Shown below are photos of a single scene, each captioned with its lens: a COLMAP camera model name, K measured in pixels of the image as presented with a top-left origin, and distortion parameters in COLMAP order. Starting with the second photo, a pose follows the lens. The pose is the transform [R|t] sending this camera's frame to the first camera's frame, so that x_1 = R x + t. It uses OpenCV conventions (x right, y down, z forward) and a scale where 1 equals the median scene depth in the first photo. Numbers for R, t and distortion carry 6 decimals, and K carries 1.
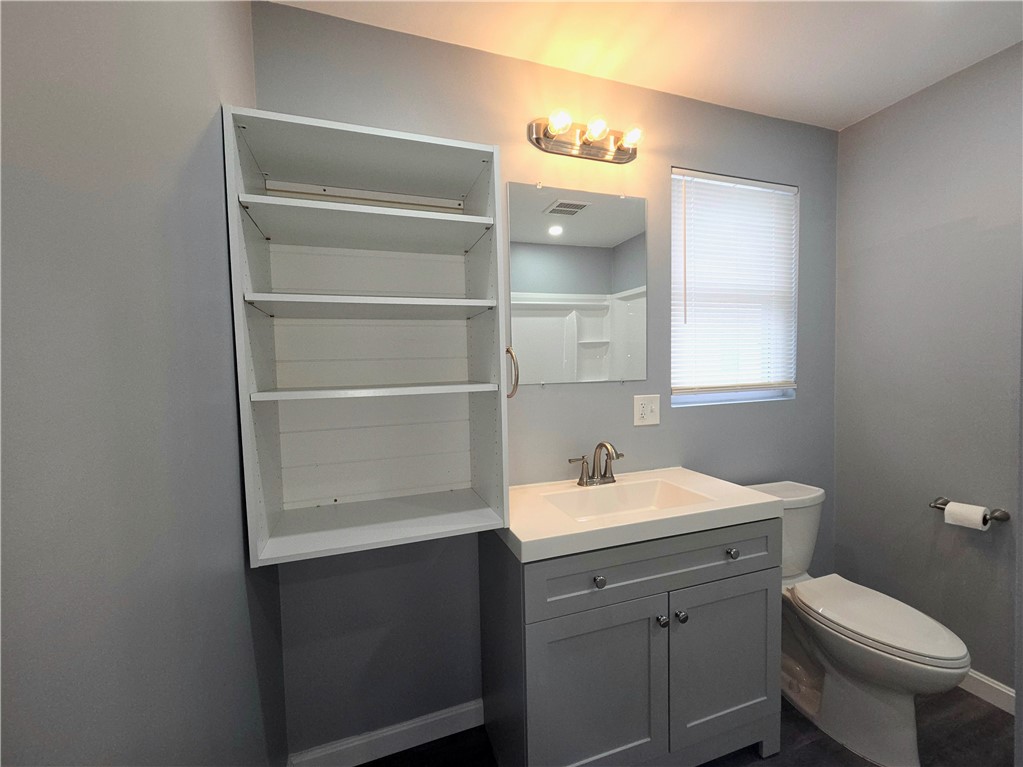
lens RADIAL K [[421.4, 0, 511.4], [0, 421.4, 387.3], [0, 0, 1]] dist [-0.000957, 0.003289]
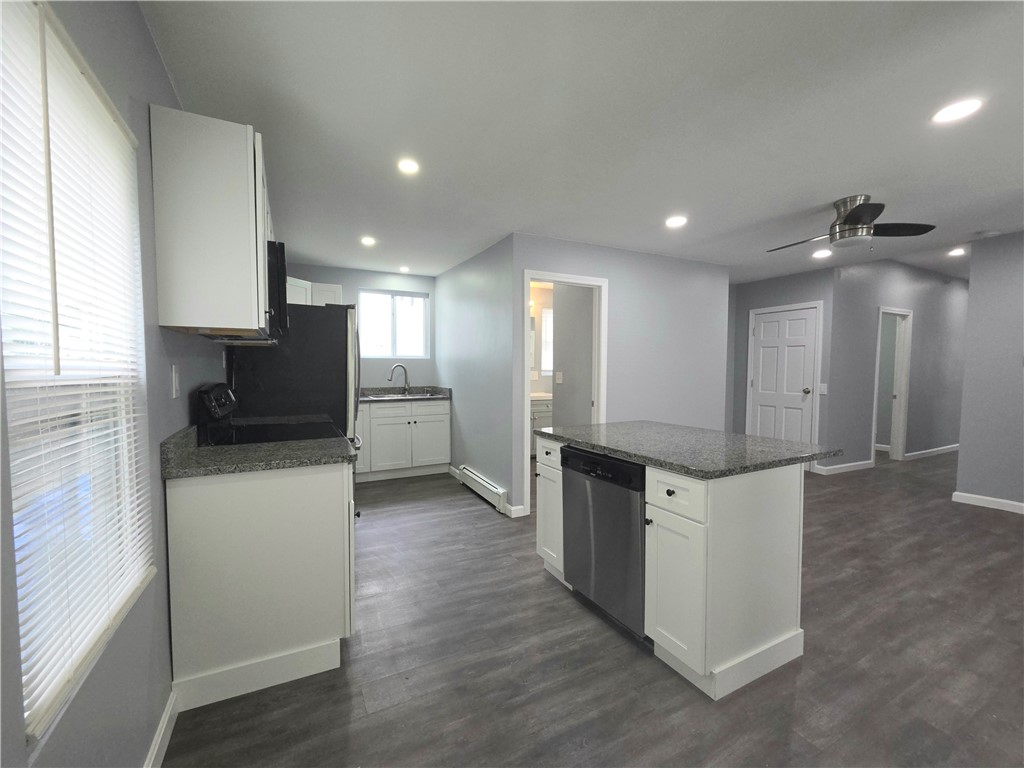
lens RADIAL K [[421.8, 0, 511.9], [0, 421.8, 387.8], [0, 0, 1]] dist [-0.000957, 0.003289]
pose [[0.990666, 0.019042, 0.134976, -0.389418], [-0.019223, 0.999815, 0.000043, 0.174806], [-0.134950, -0.002637, 0.990849, -2.835058]]
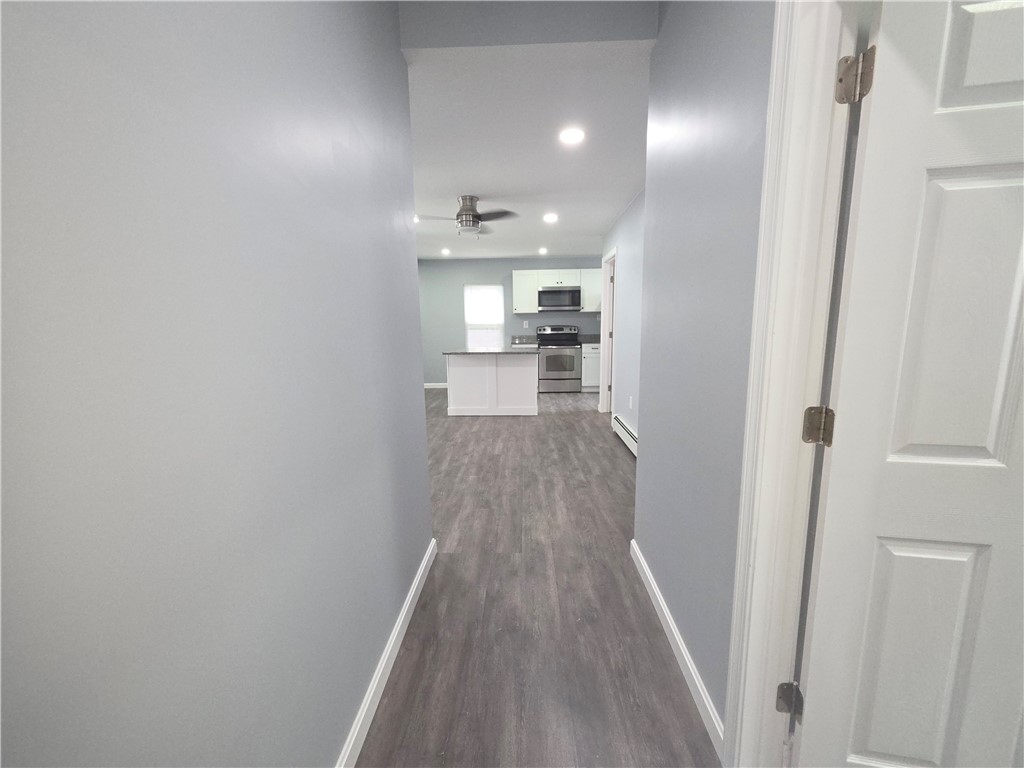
lens RADIAL K [[421.8, 0, 511.9], [0, 421.8, 387.8], [0, 0, 1]] dist [-0.000957, 0.003289]
pose [[-0.361250, 0.173421, -0.916200, 3.839272], [-0.019475, 0.980936, 0.193353, -0.060332], [0.932265, 0.087692, -0.350986, 0.102694]]
